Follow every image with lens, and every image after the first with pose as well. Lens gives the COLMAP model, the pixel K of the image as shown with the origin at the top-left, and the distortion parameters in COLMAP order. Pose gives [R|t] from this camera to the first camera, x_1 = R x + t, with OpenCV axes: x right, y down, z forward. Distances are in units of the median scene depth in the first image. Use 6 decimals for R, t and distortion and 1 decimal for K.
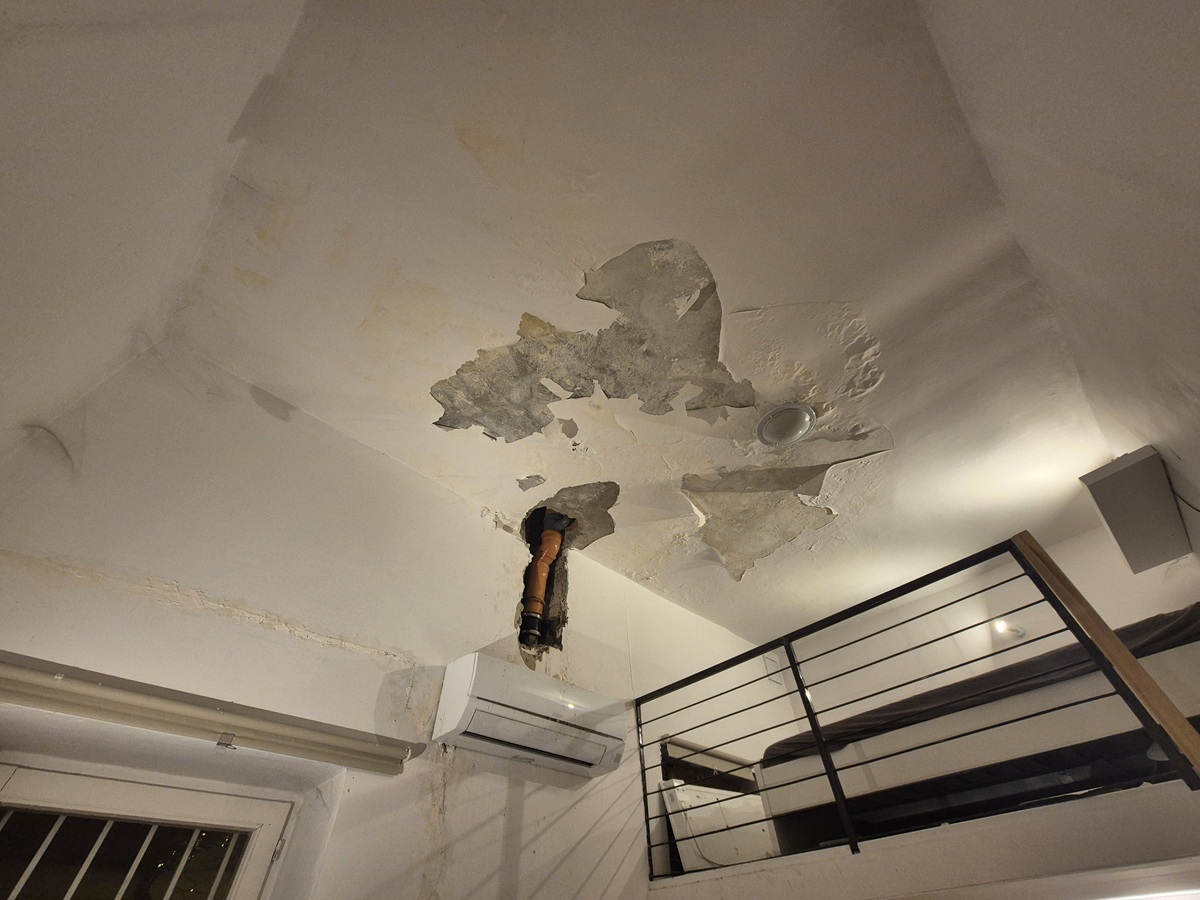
lens RADIAL K [[493.5, 0, 600.0], [0, 493.5, 450.0], [0, 0, 1]] dist [0.001021, 0.000017]
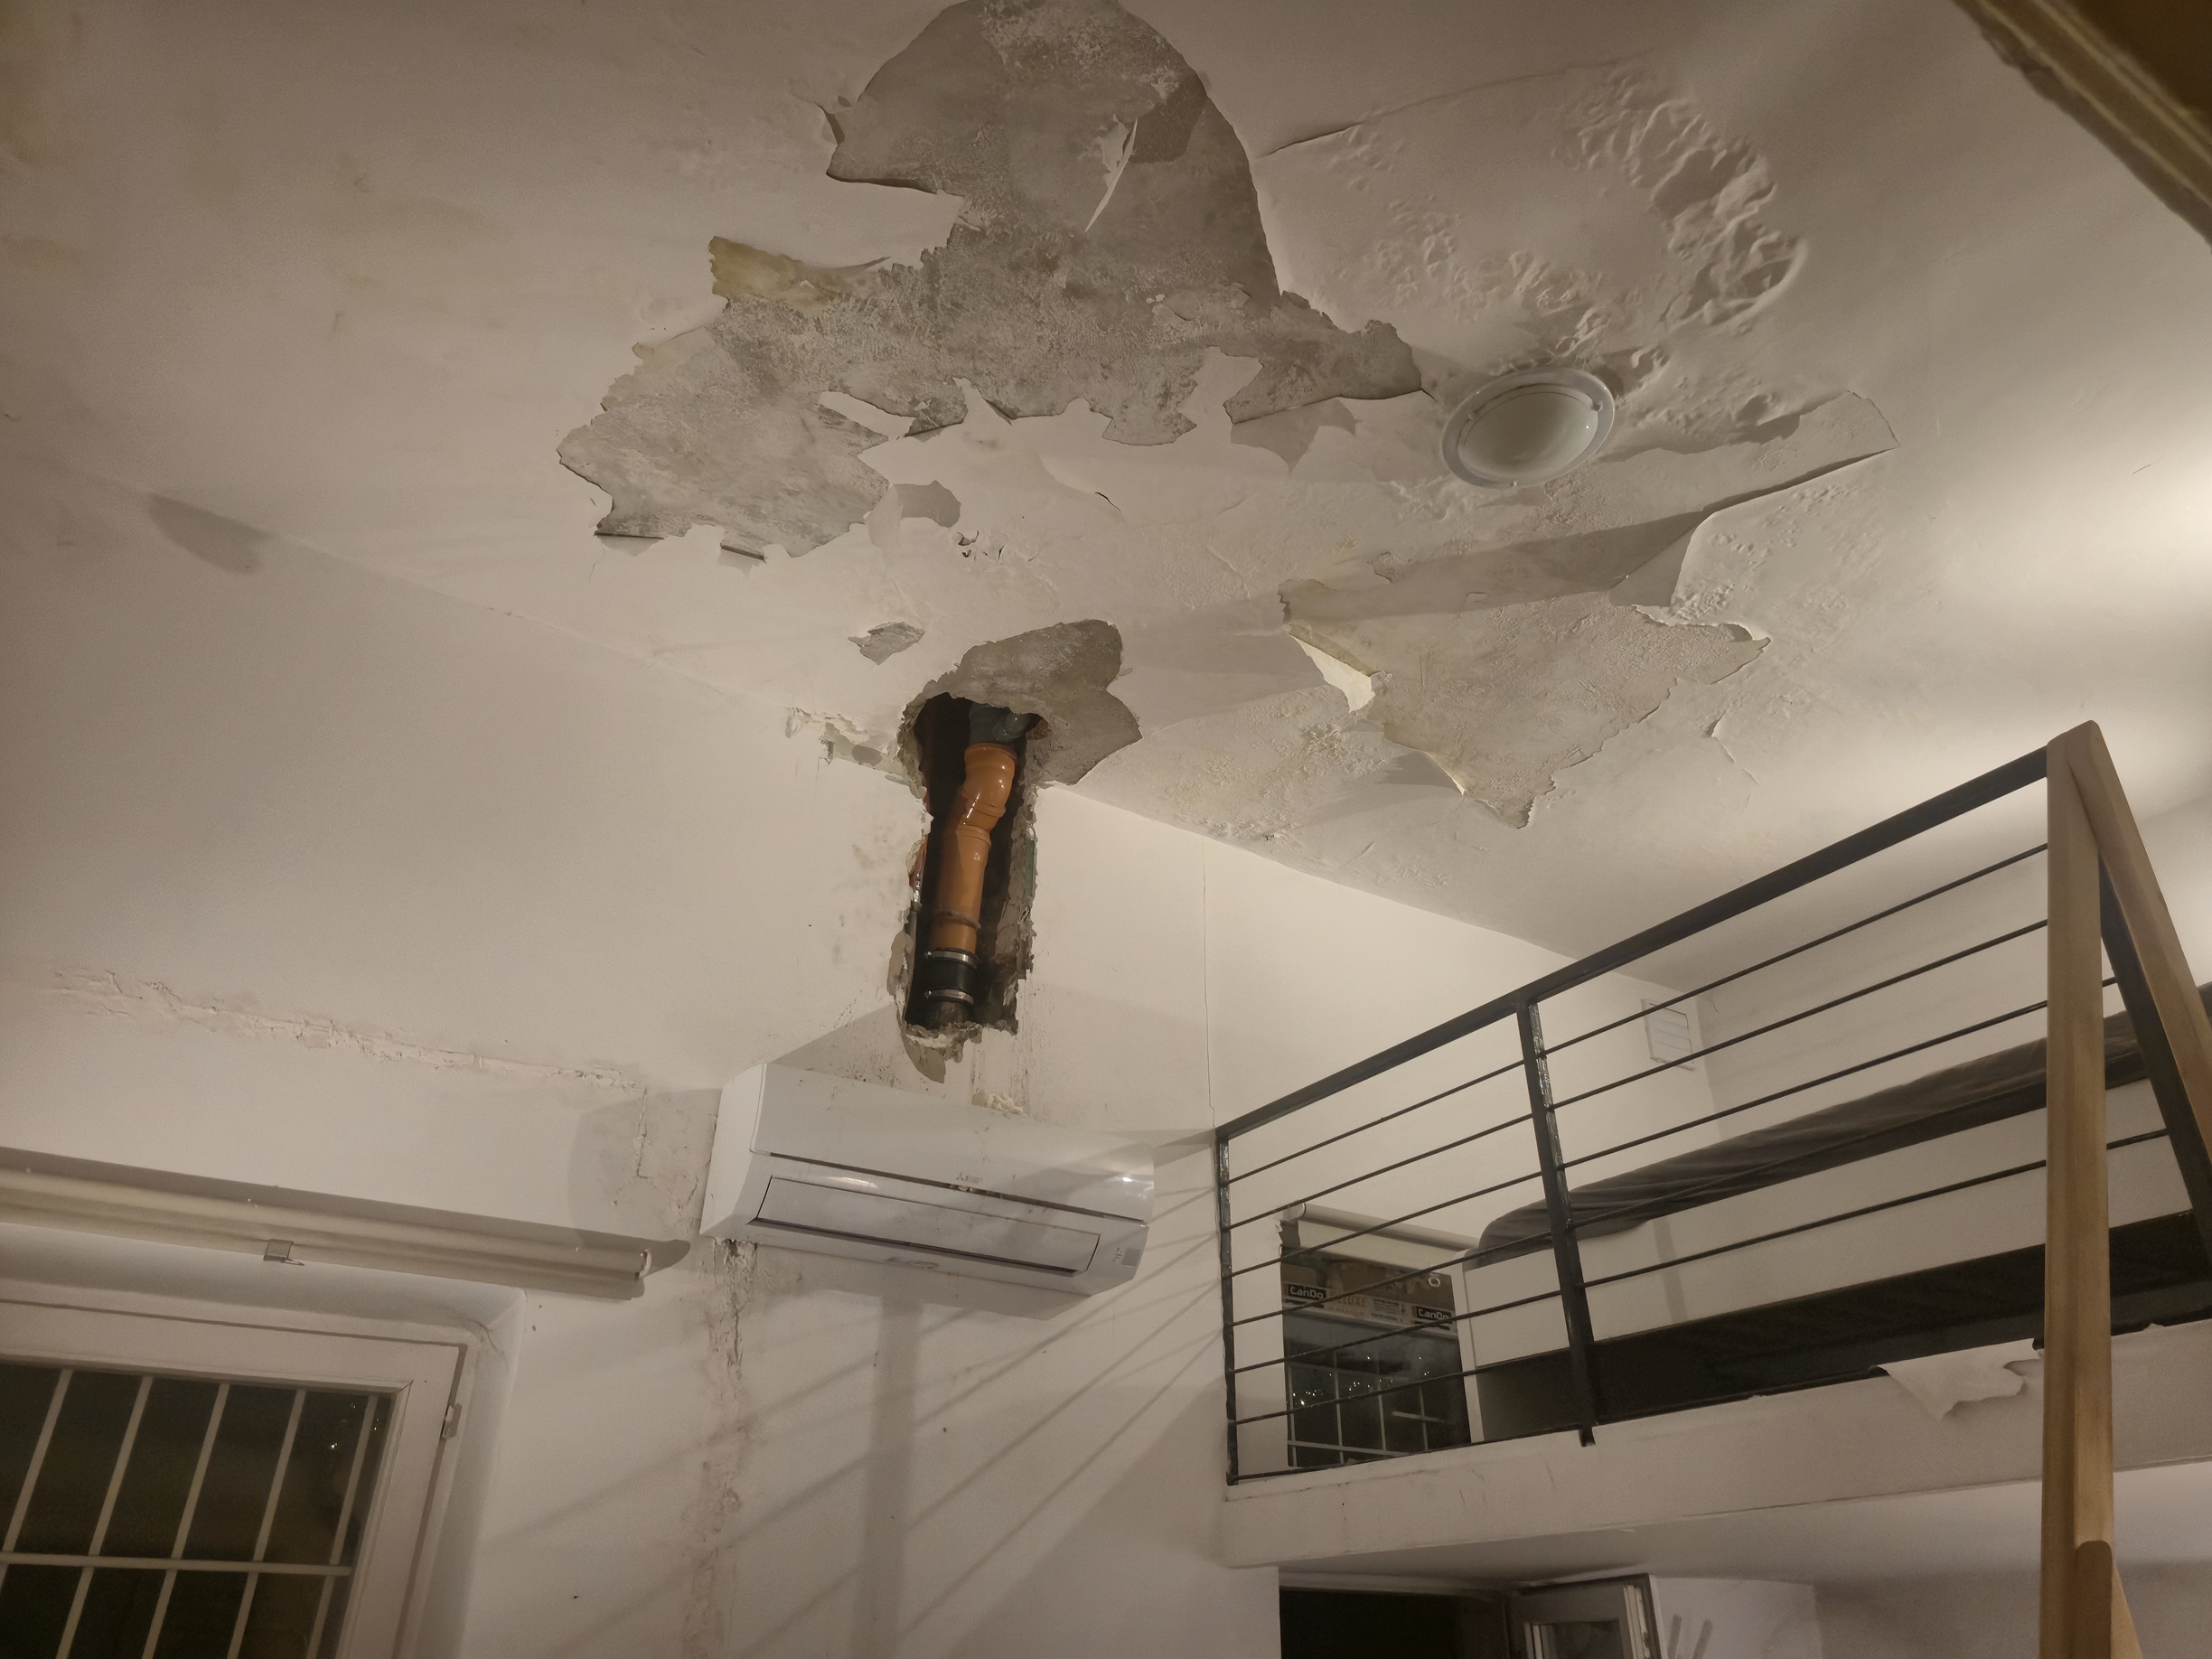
lens RADIAL K [[1487.0, 0, 1107.7], [0, 1487.0, 877.1], [0, 0, 1]] dist [0.064603, -0.060696]
pose [[0.978594, -0.056500, -0.197890, 0.296596], [0.117974, 0.941908, 0.314472, -0.128223], [0.168627, -0.331086, 0.928411, -0.146328]]
